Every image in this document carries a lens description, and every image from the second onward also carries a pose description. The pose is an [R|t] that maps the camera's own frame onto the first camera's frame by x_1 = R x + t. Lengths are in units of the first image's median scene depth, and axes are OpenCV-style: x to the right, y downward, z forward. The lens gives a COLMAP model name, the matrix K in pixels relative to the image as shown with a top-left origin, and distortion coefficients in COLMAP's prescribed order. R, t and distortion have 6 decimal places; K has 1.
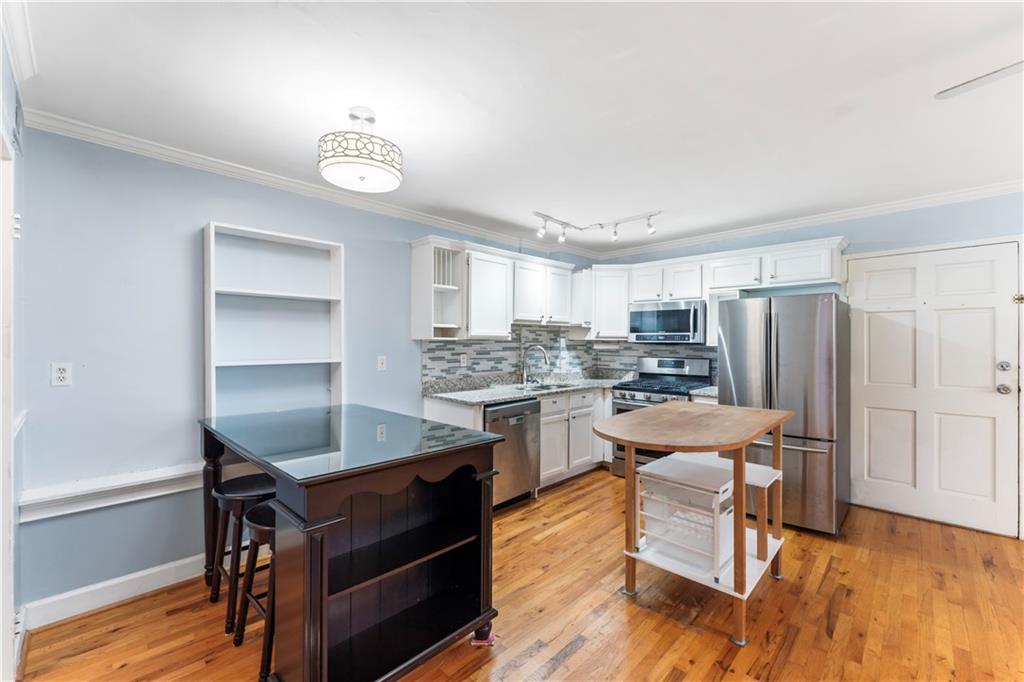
lens RADIAL K [[420.2, 0, 512.7], [0, 420.2, 343.1], [0, 0, 1]] dist [-0.000106, 0.000053]
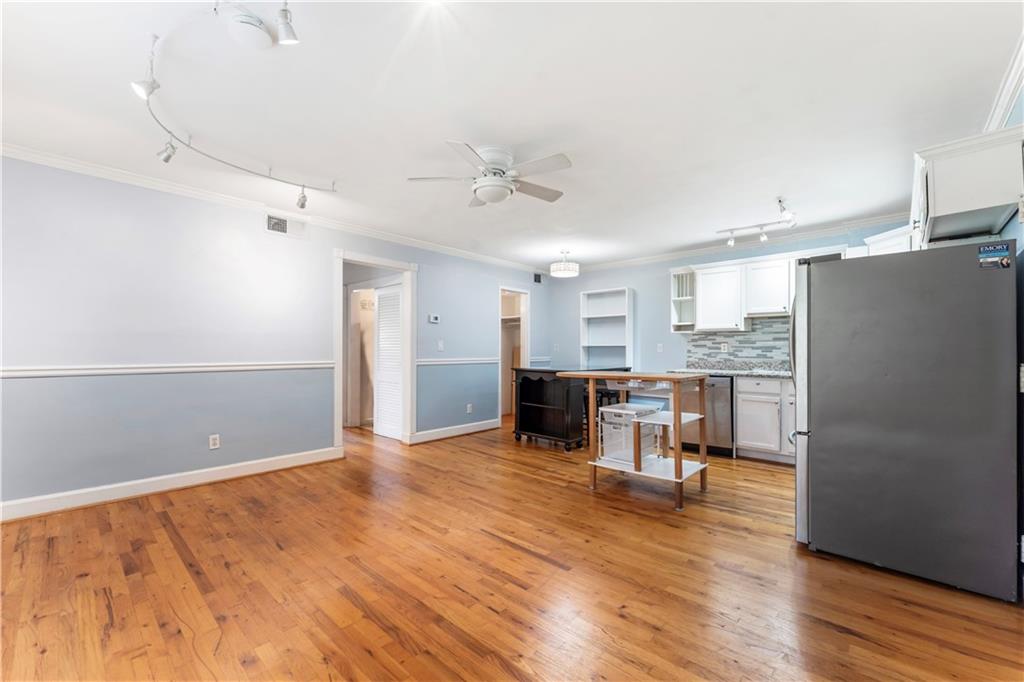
lens RADIAL K [[415.4, 0, 508.1], [0, 415.4, 347.1], [0, 0, 1]] dist [0.001250, 0.000028]
pose [[0.020942, -0.006810, -0.999758, 1.231090], [-0.003465, 0.999970, -0.006884, 0.052196], [0.999775, 0.003609, 0.020917, 0.304275]]
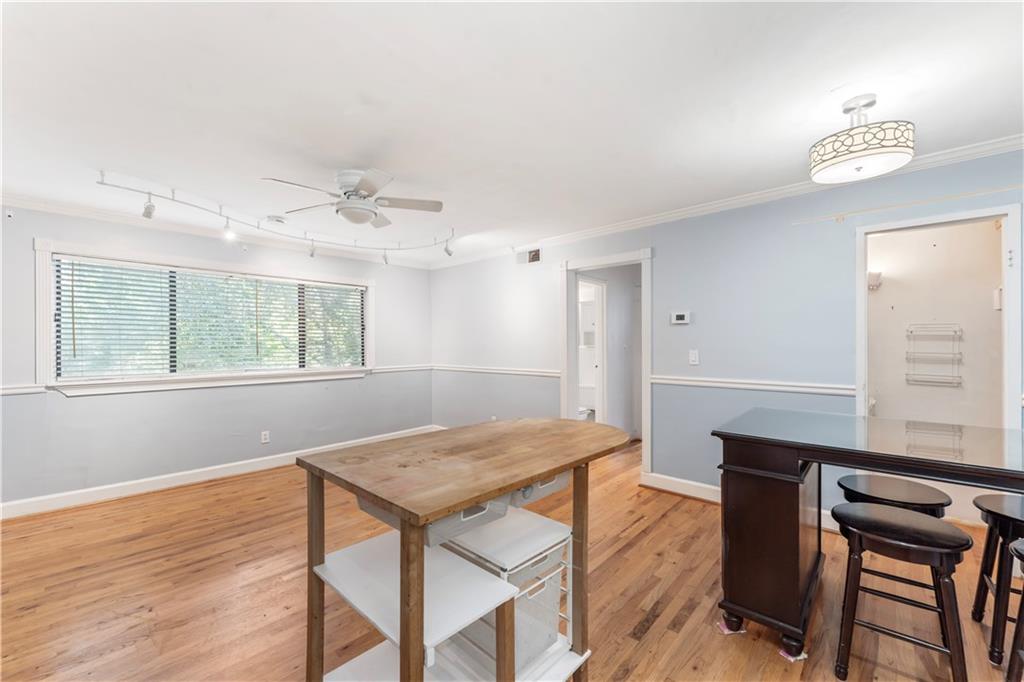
lens RADIAL K [[410.4, 0, 509.3], [0, 410.4, 345.5], [0, 0, 1]] dist [0.000002, -0.000117]
pose [[-0.999733, 0.004889, -0.022582, 0.252272], [0.004792, 0.999979, 0.004331, 0.005666], [0.022603, 0.004221, -0.999736, 1.020424]]
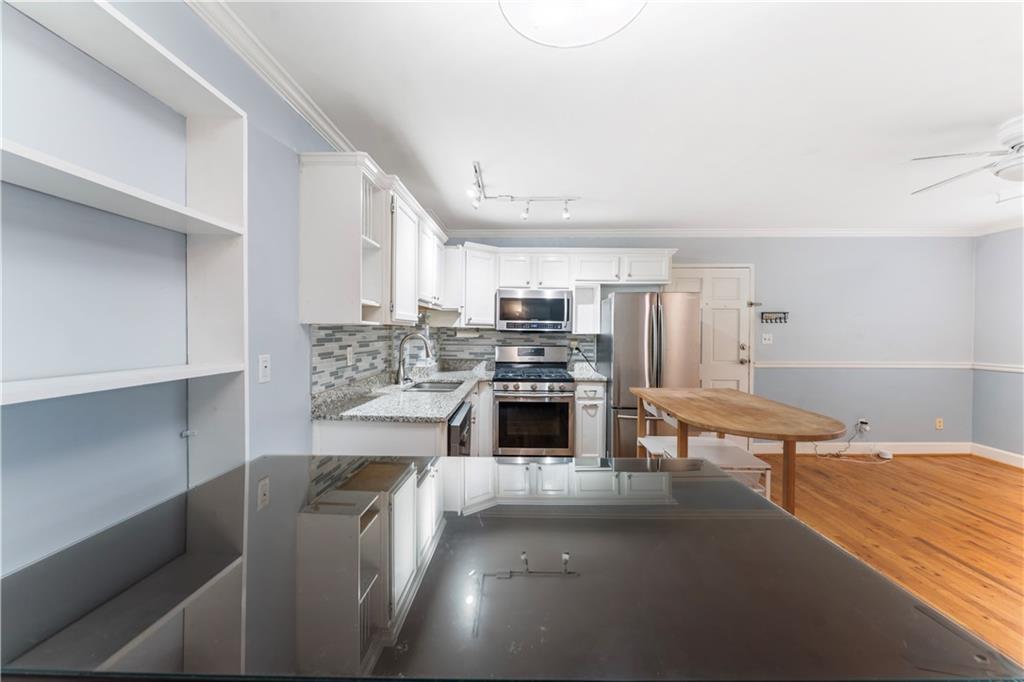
lens RADIAL K [[412.1, 0, 513.2], [0, 412.1, 335.8], [0, 0, 1]] dist [-0.000549, -0.000126]
pose [[0.728675, -0.004312, 0.684846, -0.390521], [-0.003848, 0.999939, 0.010390, 0.001070], [-0.684849, -0.010206, 0.728614, 0.366135]]
